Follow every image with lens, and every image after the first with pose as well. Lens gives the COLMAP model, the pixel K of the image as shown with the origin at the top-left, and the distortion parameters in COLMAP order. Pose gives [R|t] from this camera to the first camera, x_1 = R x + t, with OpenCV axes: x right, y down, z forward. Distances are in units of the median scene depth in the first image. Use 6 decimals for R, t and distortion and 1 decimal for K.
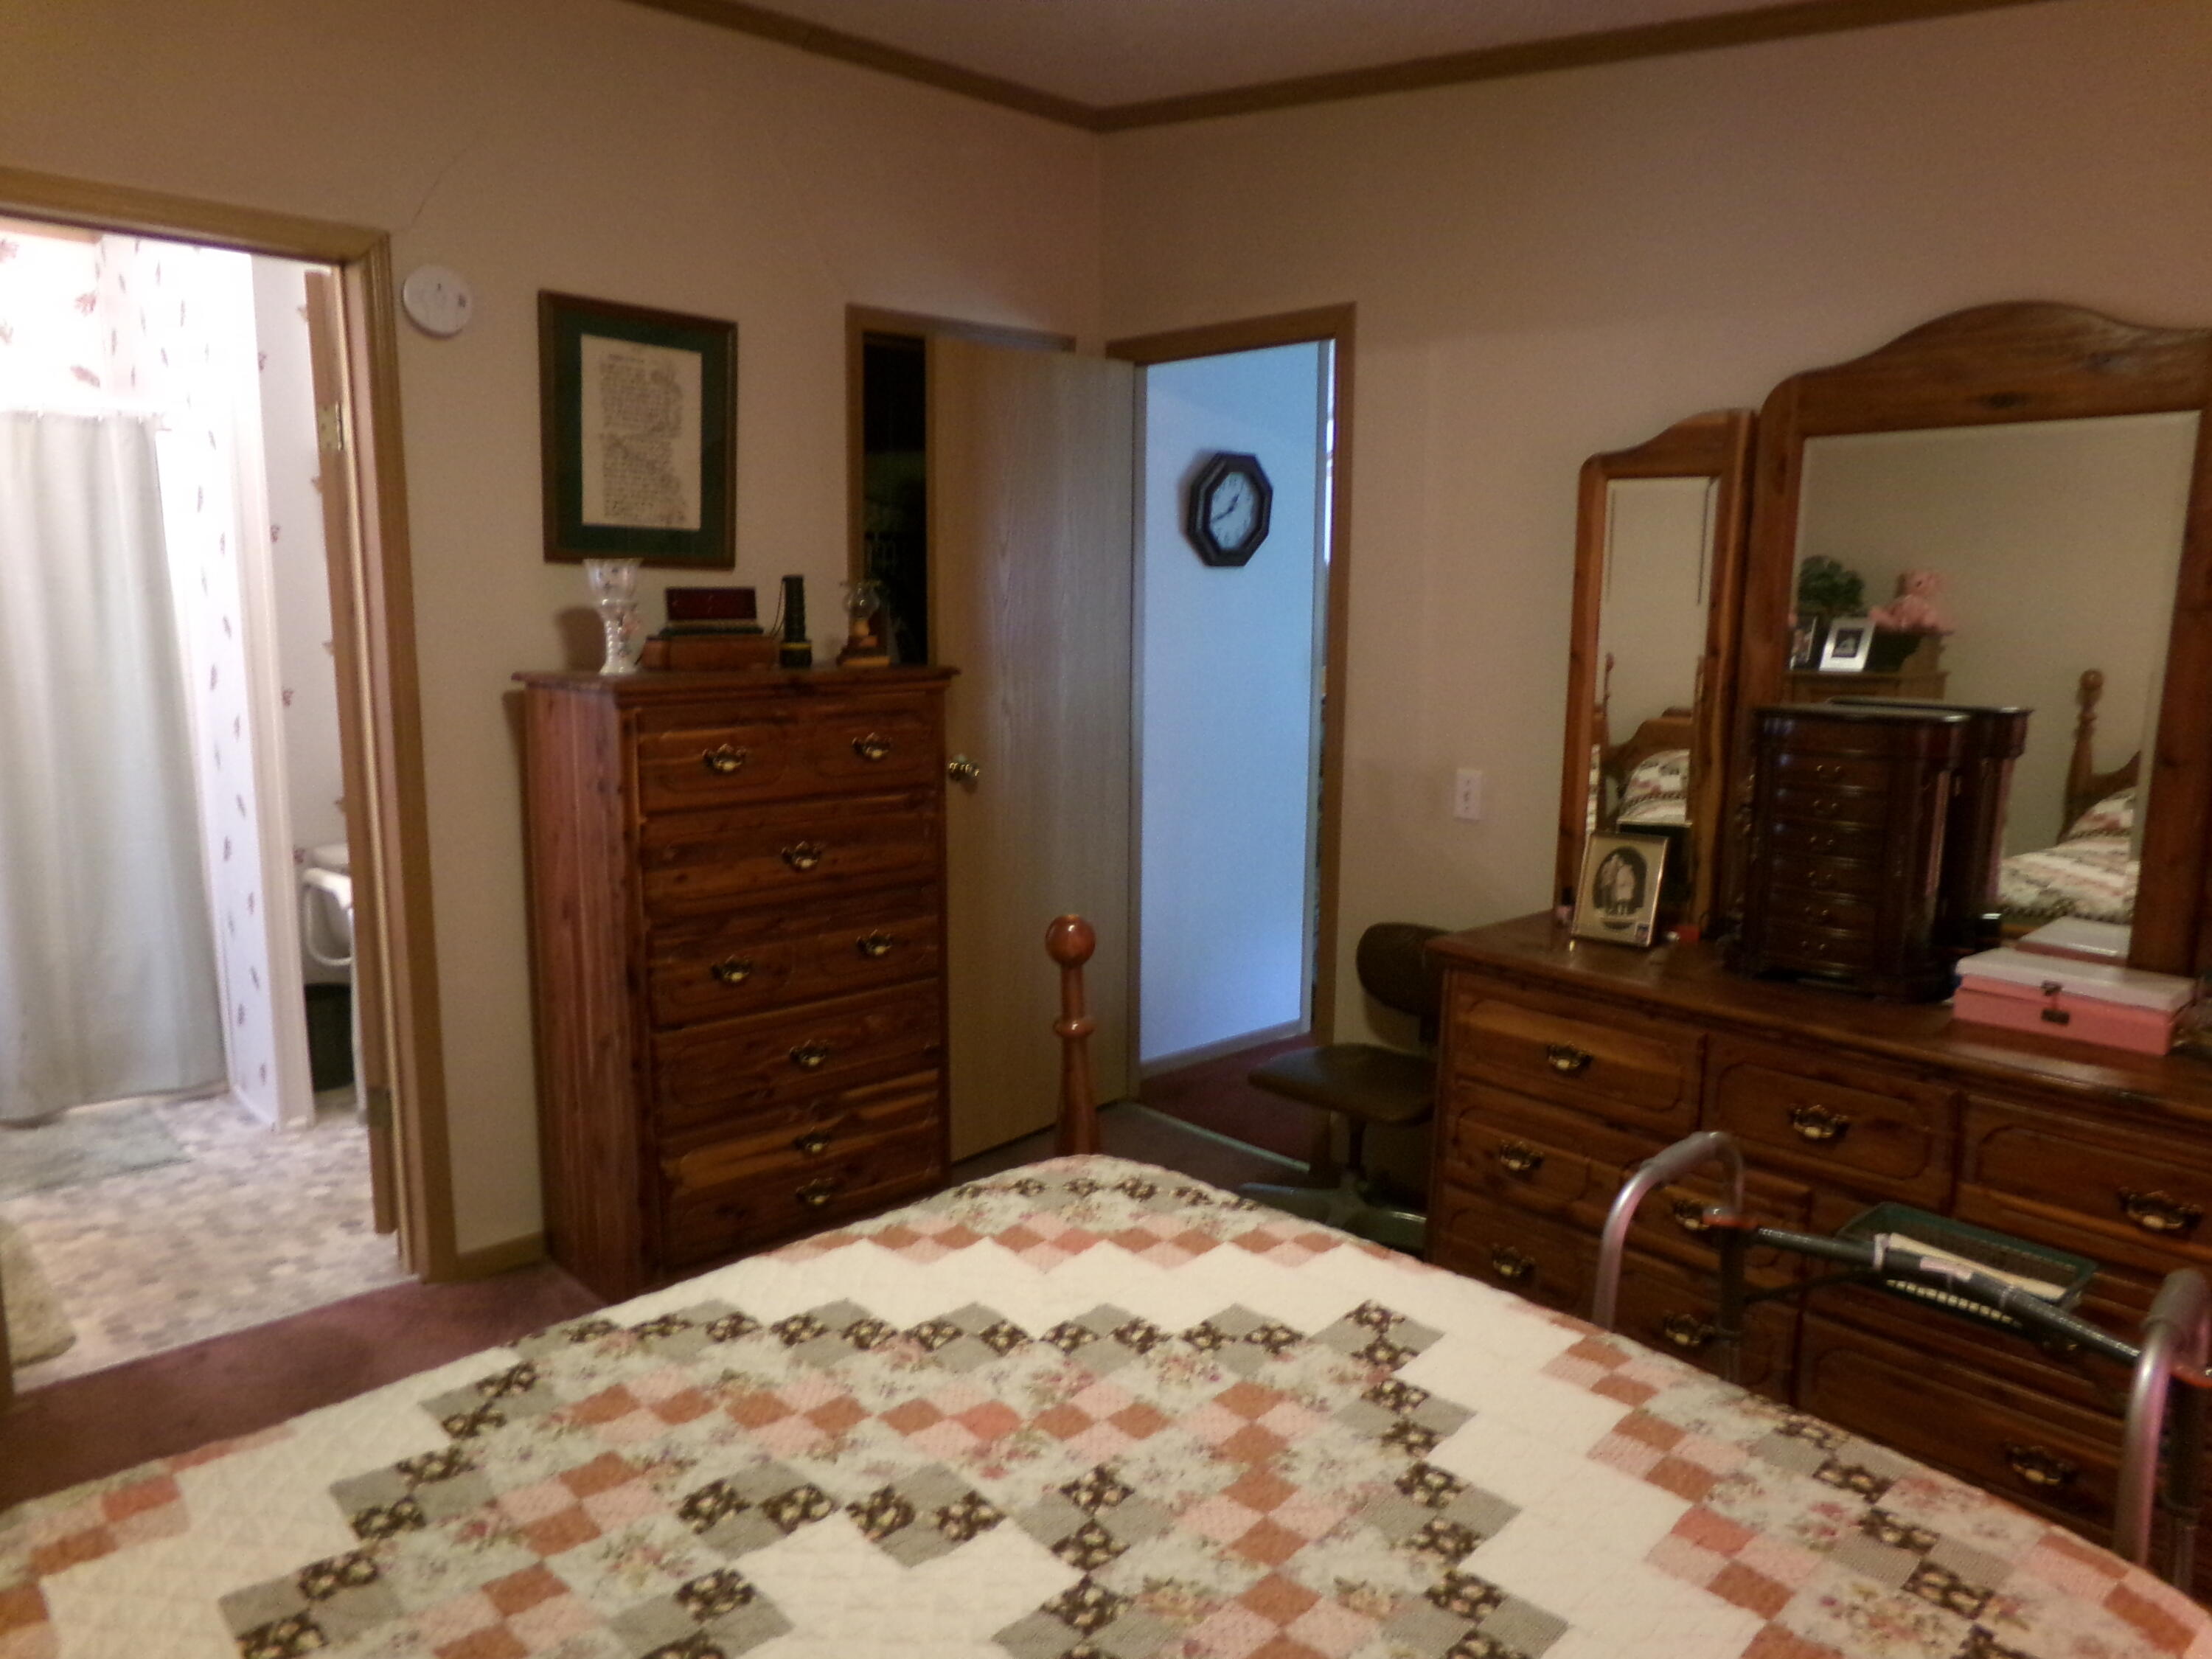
lens RADIAL K [[1499.2, 0, 1092.5], [0, 1499.2, 832.7], [0, 0, 1]] dist [-0.103888, 0.145133]
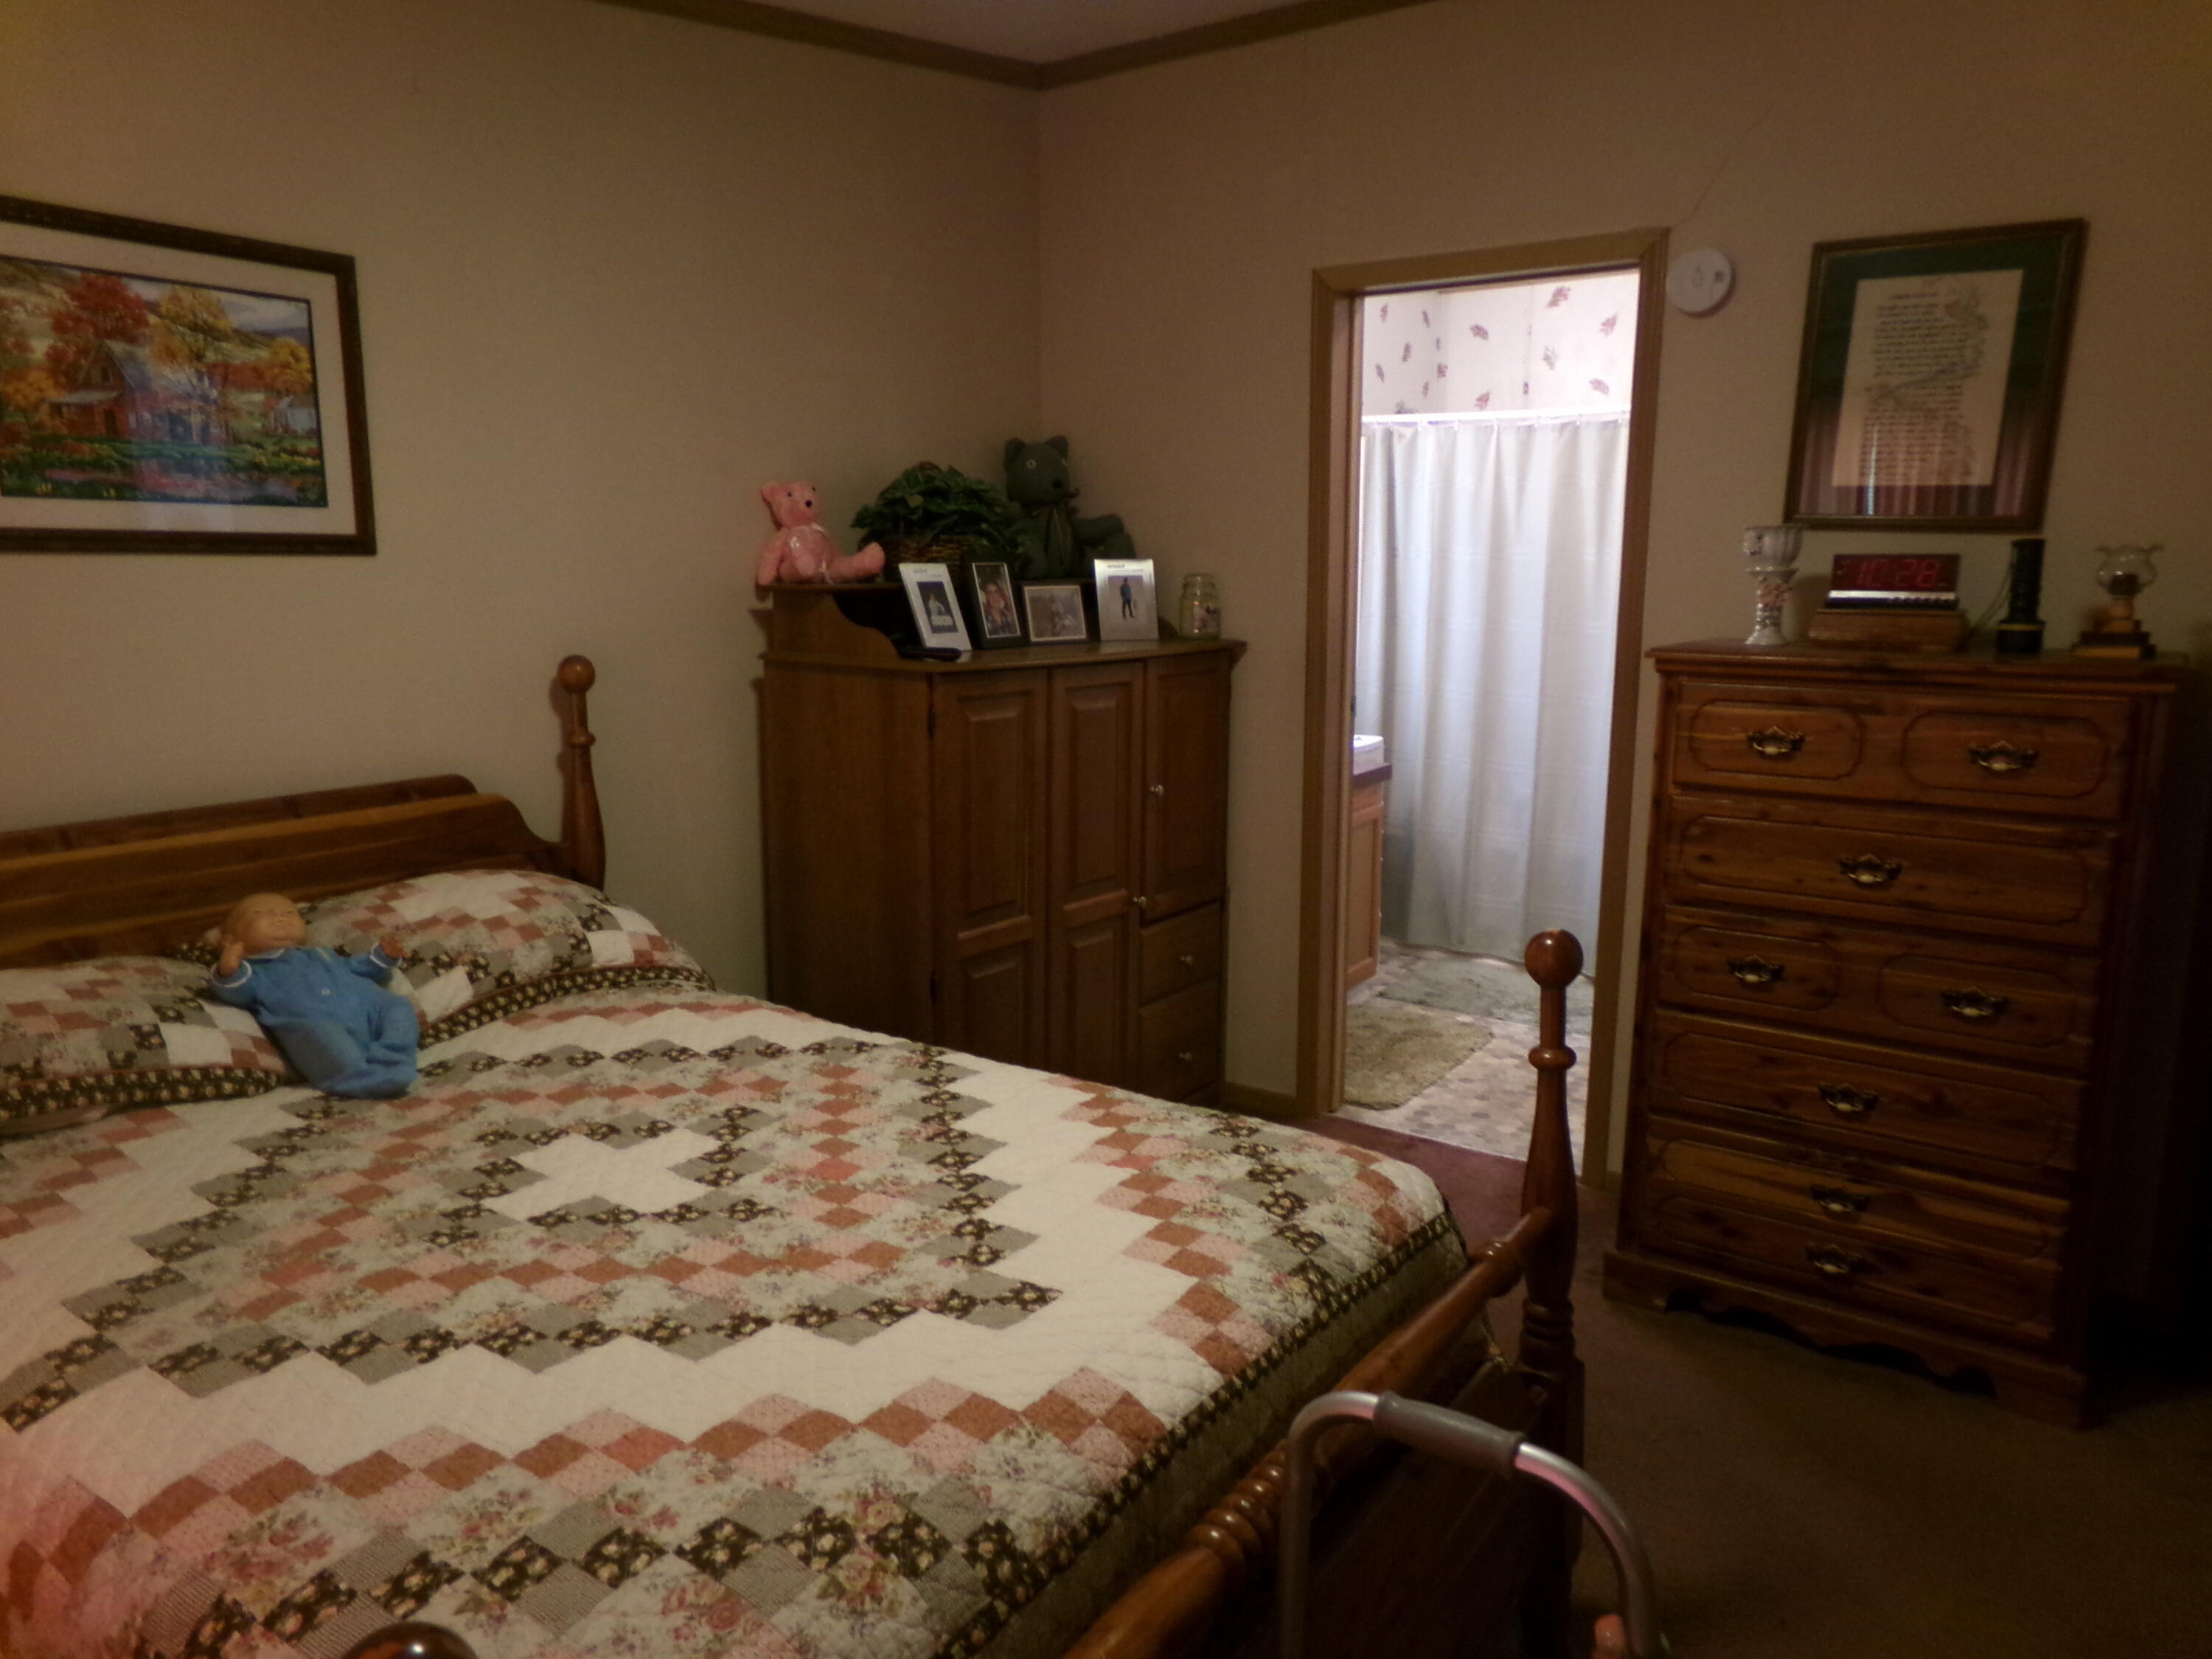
lens RADIAL K [[1499.2, 0, 1092.5], [0, 1499.2, 832.7], [0, 0, 1]] dist [-0.103888, 0.145133]
pose [[0.196756, 0.173668, -0.964949, 1.116022], [-0.154680, 0.977361, 0.144362, -0.122775], [0.968174, 0.120854, 0.219165, 0.806728]]
